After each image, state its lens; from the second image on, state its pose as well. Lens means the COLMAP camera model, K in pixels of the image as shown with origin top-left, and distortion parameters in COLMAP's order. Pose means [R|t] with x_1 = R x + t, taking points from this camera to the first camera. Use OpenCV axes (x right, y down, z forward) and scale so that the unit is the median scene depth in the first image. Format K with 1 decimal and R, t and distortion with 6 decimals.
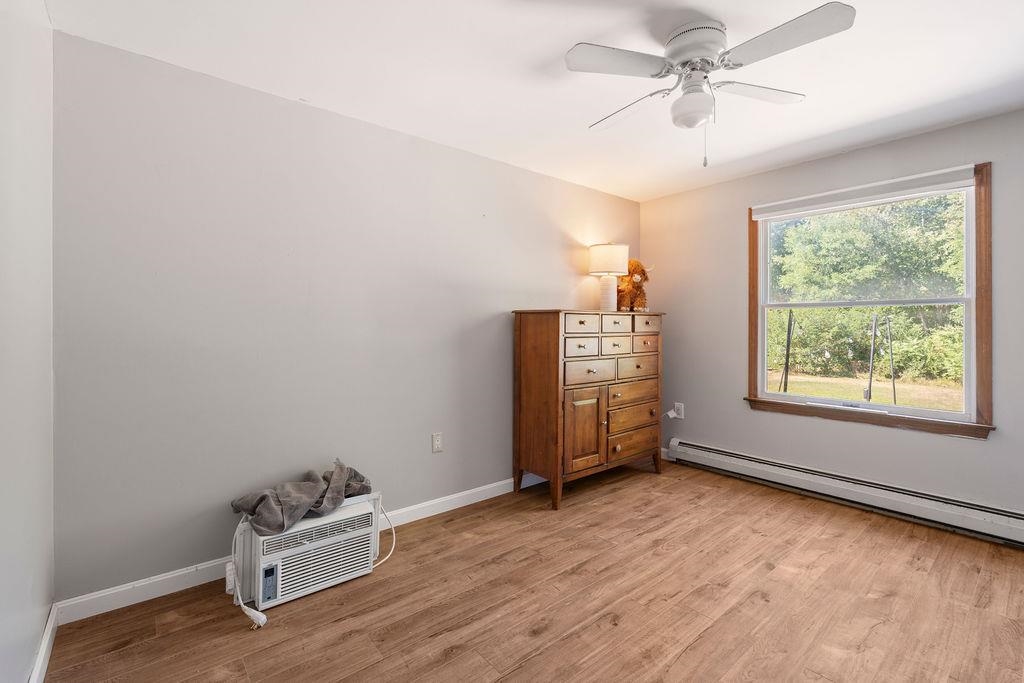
lens RADIAL K [[451.4, 0, 499.8], [0, 451.4, 321.7], [0, 0, 1]] dist [-0.005479, 0.001890]
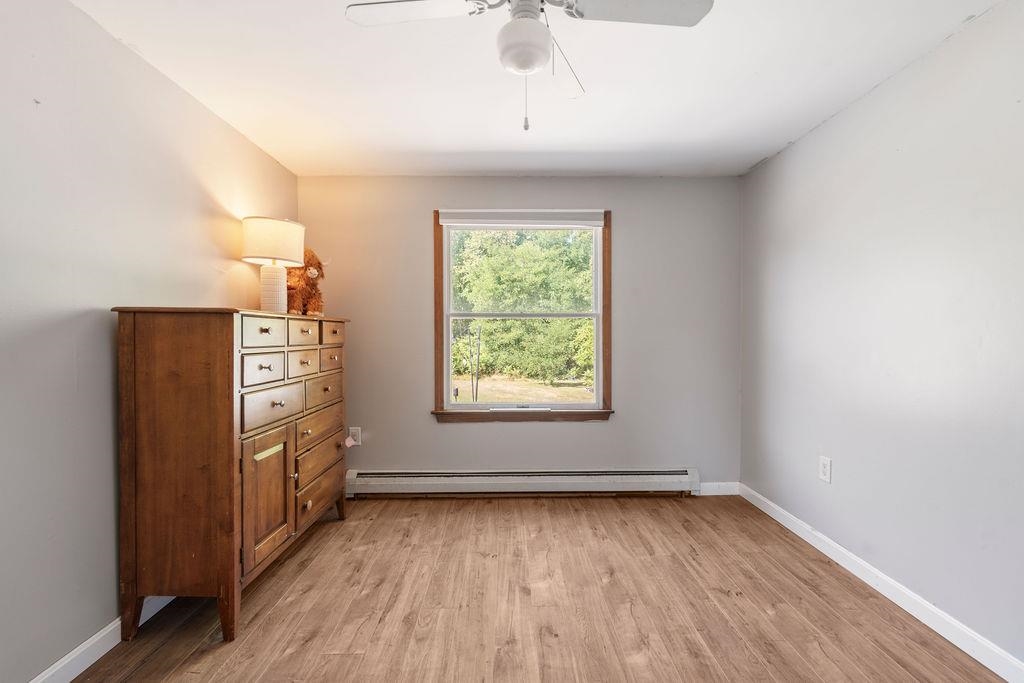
lens RADIAL K [[451.4, 0, 512.7], [0, 451.4, 343.4], [0, 0, 1]] dist [-0.005479, 0.001890]
pose [[0.612818, -0.015300, 0.790076, -0.109602], [-0.004531, 0.999728, 0.022874, 0.004157], [-0.790211, -0.017598, 0.612582, 0.327411]]
